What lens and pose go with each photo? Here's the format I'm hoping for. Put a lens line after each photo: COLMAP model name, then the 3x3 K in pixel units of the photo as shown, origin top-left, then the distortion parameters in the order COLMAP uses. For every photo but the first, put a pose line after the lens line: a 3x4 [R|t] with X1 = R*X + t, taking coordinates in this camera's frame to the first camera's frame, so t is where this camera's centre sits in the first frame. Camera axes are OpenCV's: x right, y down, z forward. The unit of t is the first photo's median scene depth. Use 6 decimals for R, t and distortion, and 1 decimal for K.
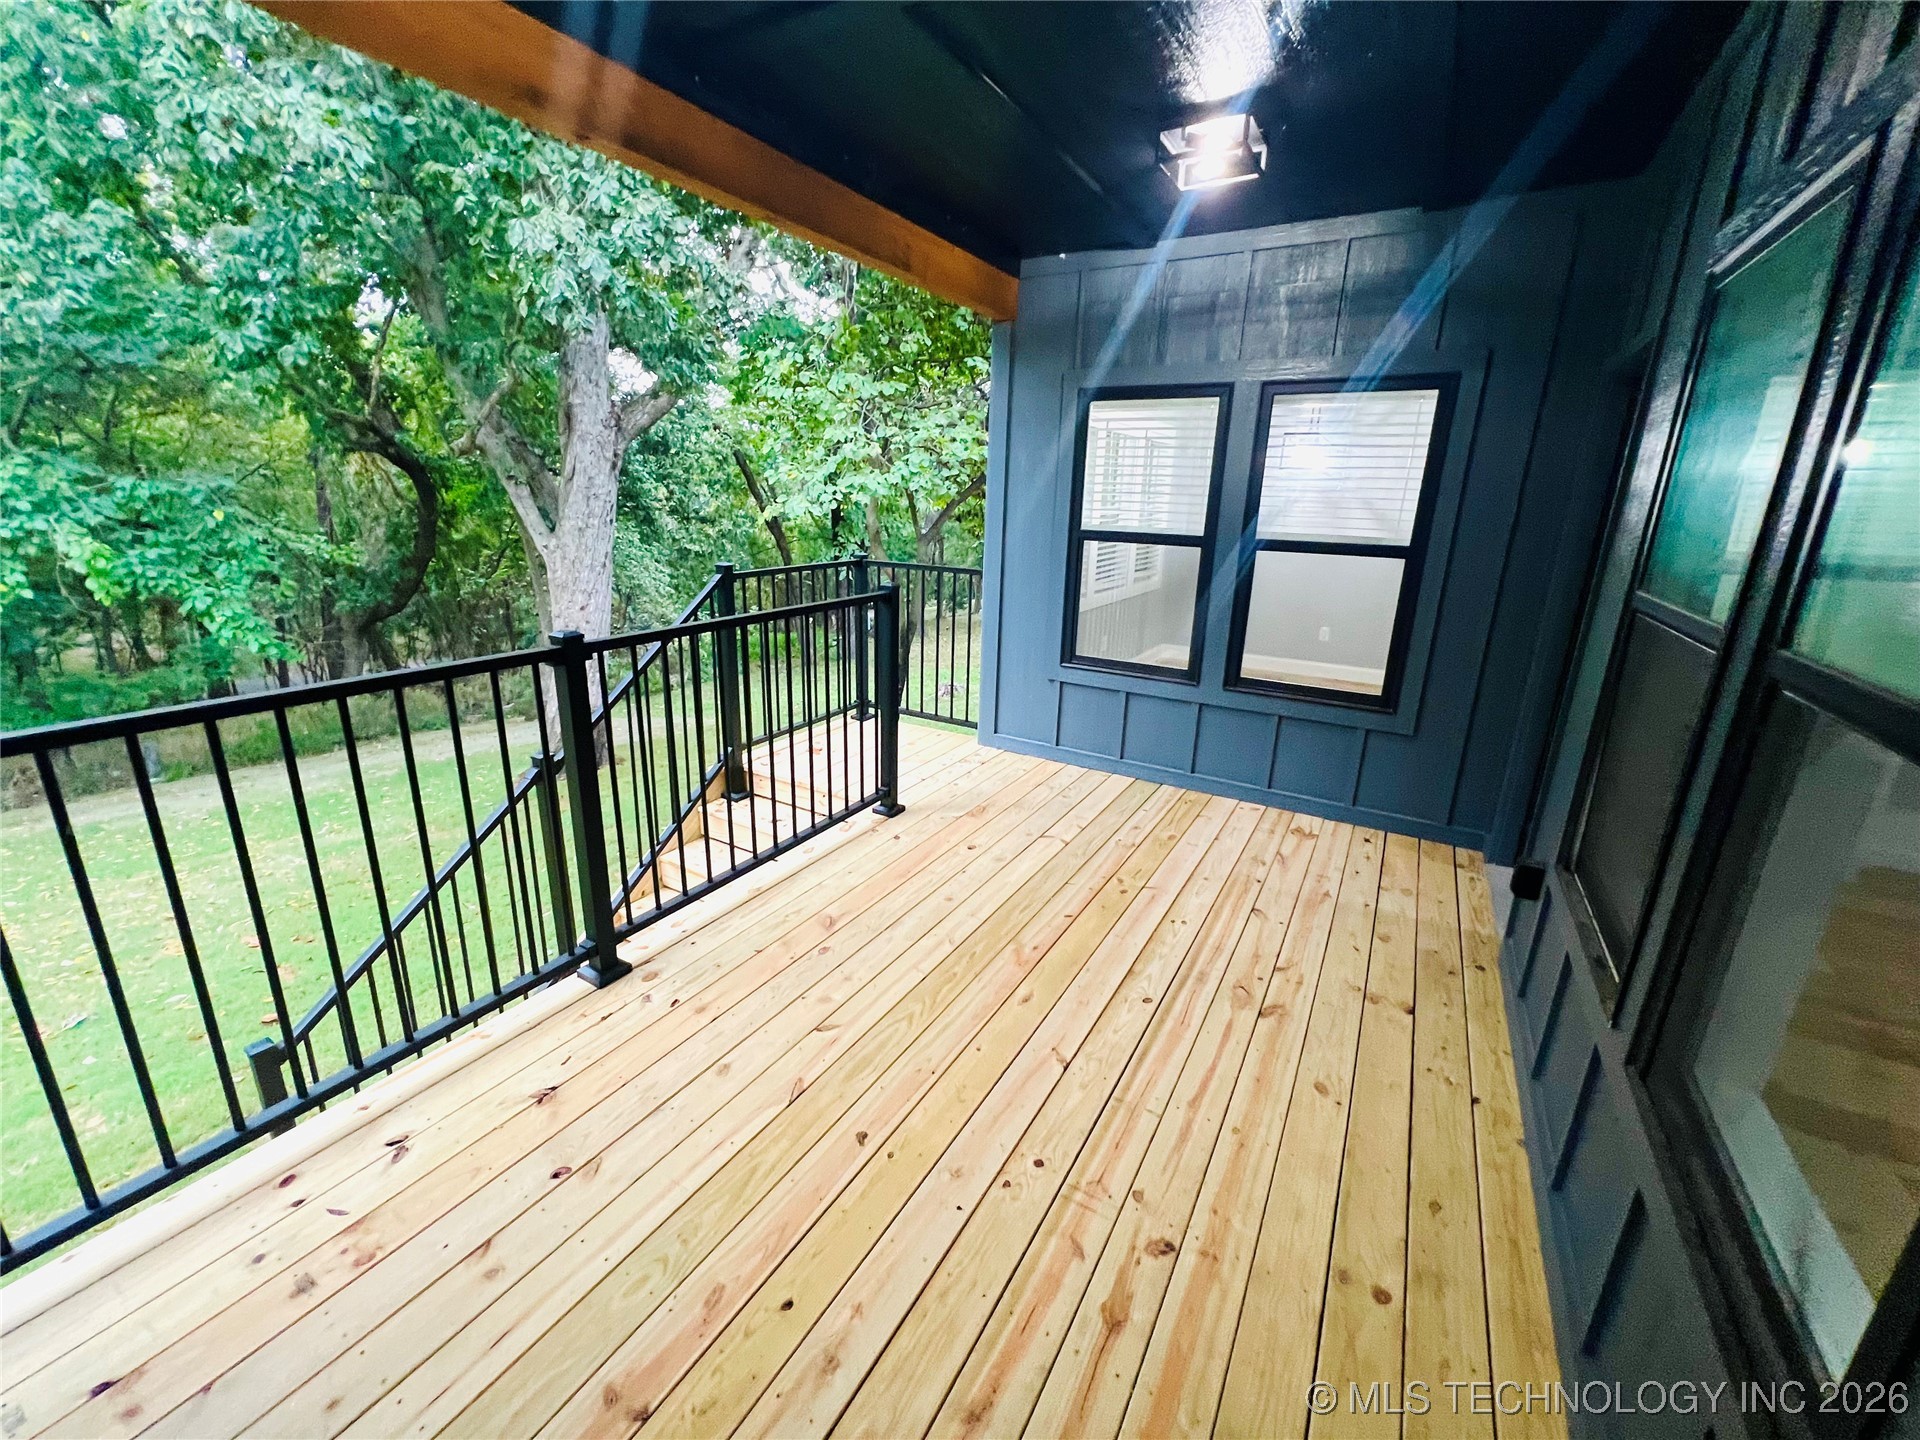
lens RADIAL K [[770.4, 0, 953.3], [0, 770.4, 716.2], [0, 0, 1]] dist [-0.001884, 0.000015]
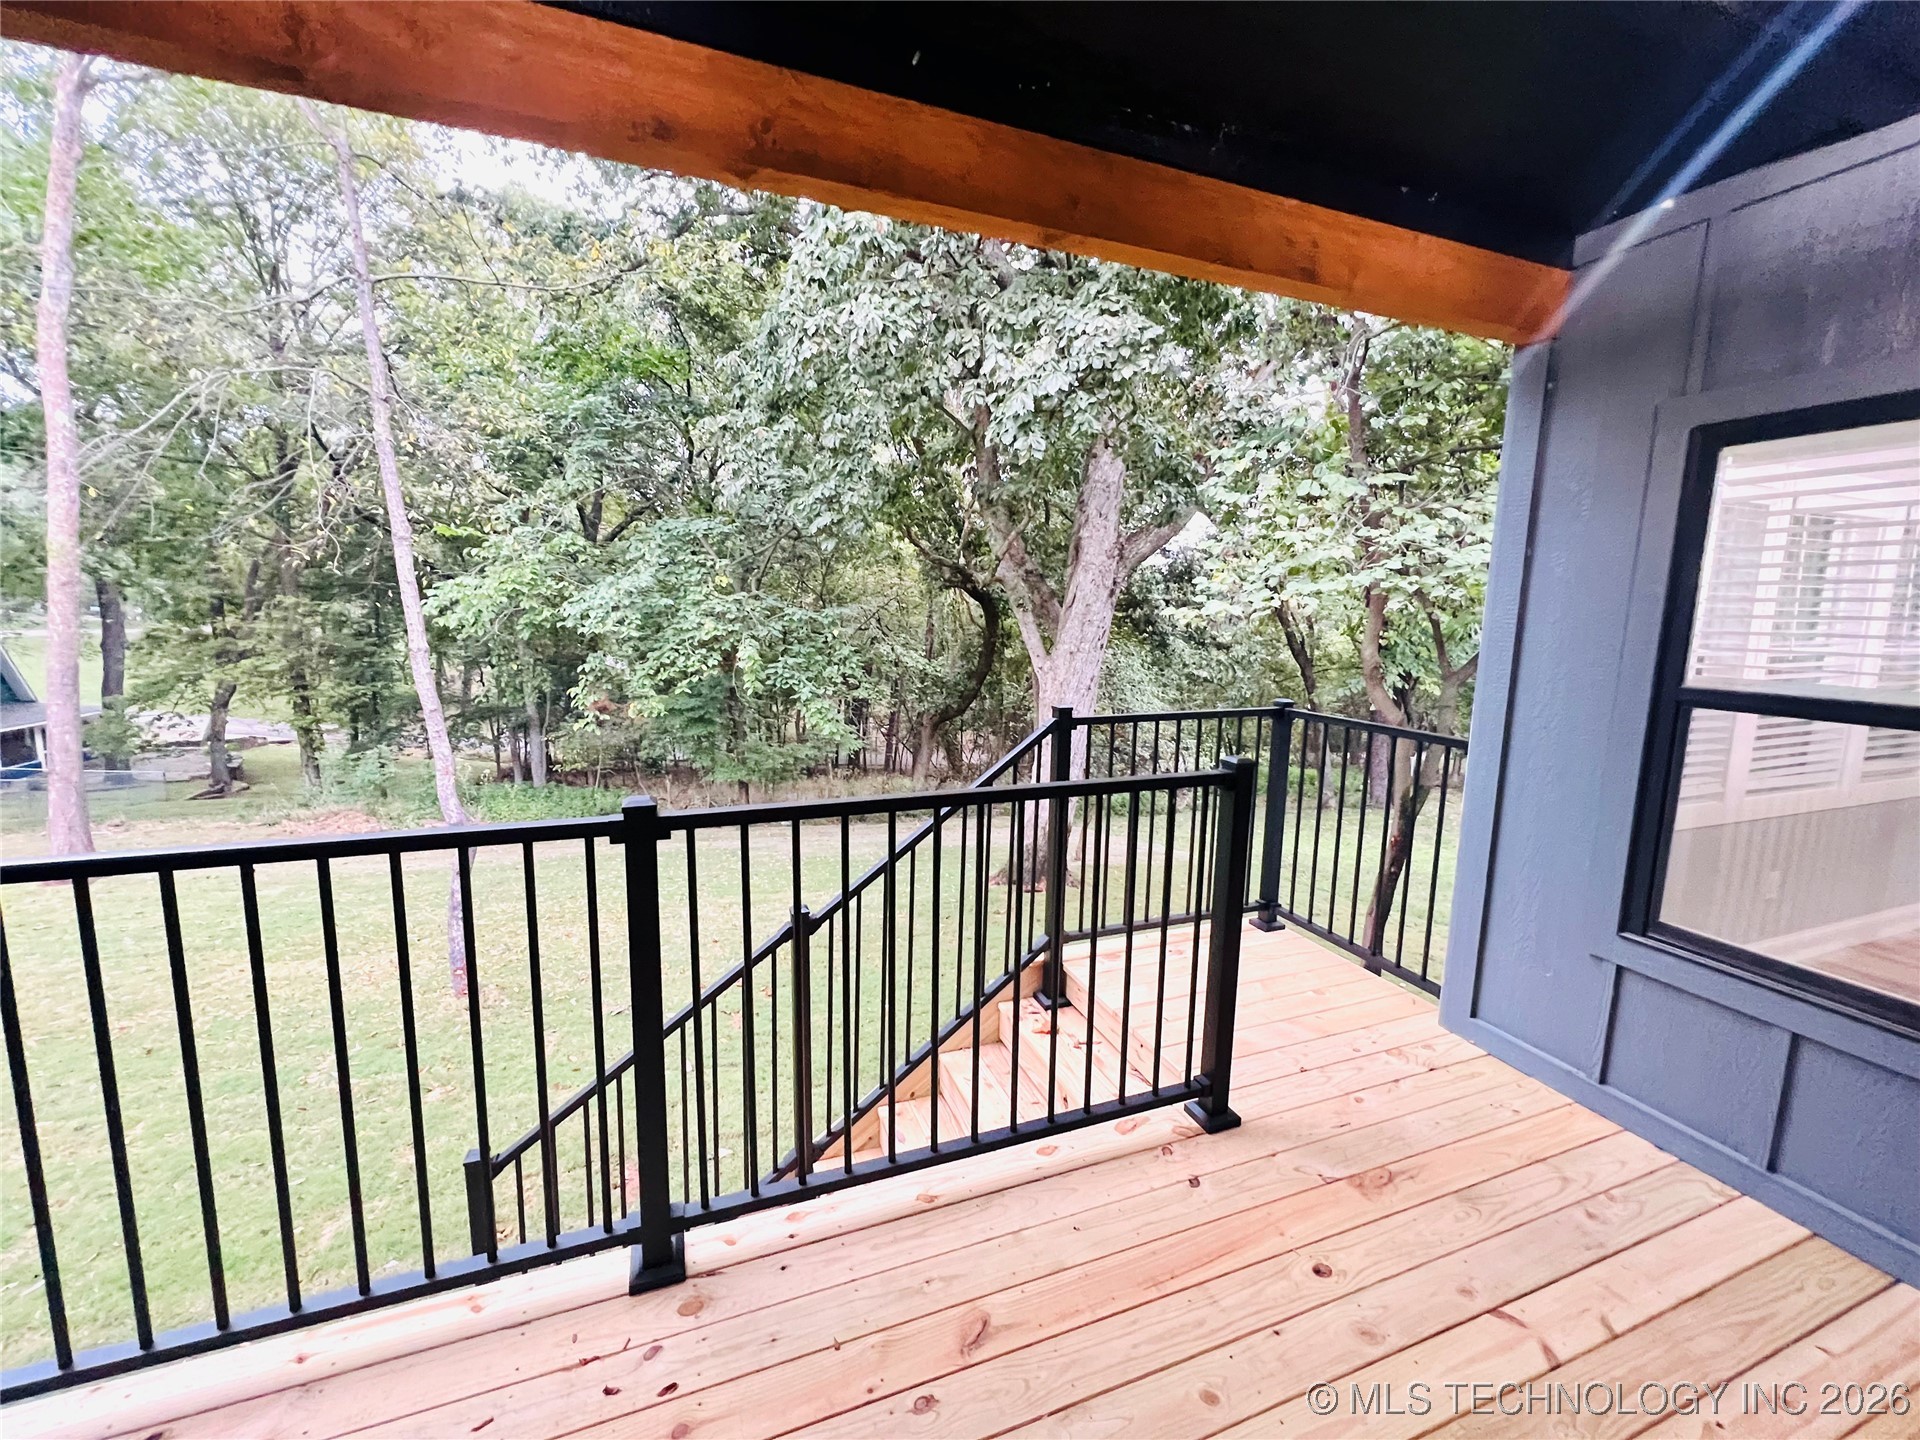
lens RADIAL K [[770.4, 0, 953.3], [0, 770.4, 716.2], [0, 0, 1]] dist [-0.001884, 0.000015]
pose [[0.784748, 0.076608, -0.615063, 0.090008], [-0.171644, 0.980383, -0.096889, -0.080108], [0.595575, 0.181605, 0.782503, 0.276926]]
